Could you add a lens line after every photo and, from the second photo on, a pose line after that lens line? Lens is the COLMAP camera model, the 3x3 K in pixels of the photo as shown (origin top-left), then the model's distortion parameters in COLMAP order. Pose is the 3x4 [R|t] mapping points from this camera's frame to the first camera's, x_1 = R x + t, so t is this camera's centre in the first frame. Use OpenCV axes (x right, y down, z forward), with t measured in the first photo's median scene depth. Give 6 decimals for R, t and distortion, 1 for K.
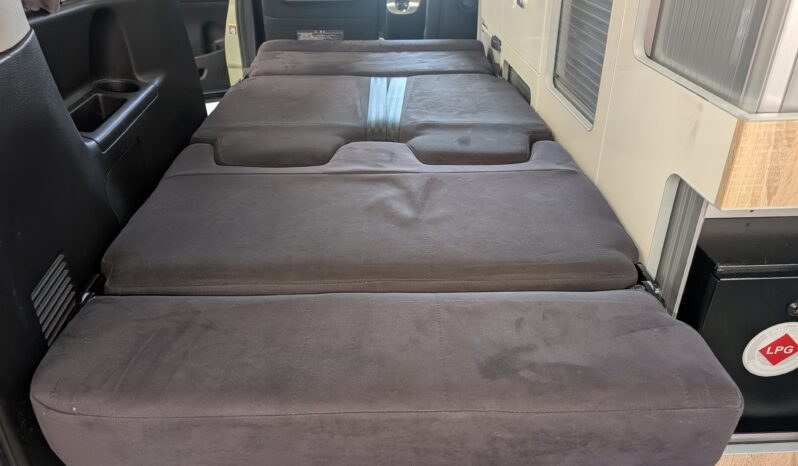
lens RADIAL K [[572.8, 0, 392.0], [0, 572.8, 234.3], [0, 0, 1]] dist [0.010375, -0.018692]
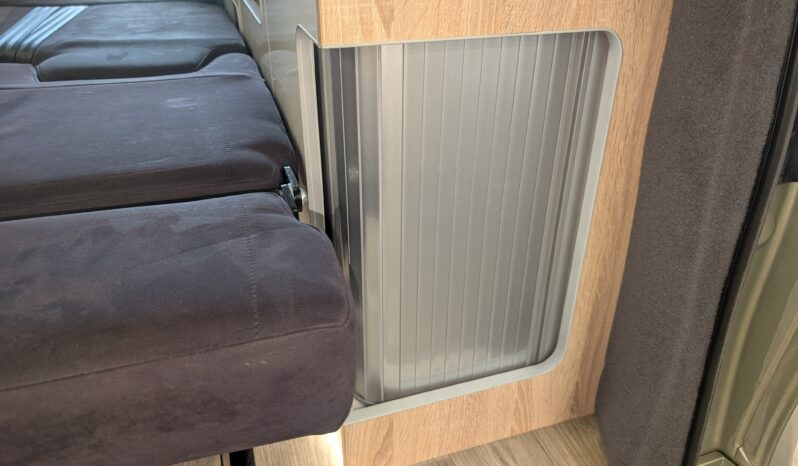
lens RADIAL K [[572.8, 0, 400.8], [0, 572.8, 230.0], [0, 0, 1]] dist [0.010375, -0.018692]
pose [[0.957576, -0.117995, 0.262918, 0.234489], [0.119727, 0.992762, 0.009482, 0.090599], [-0.262133, 0.022398, 0.964772, 0.166156]]
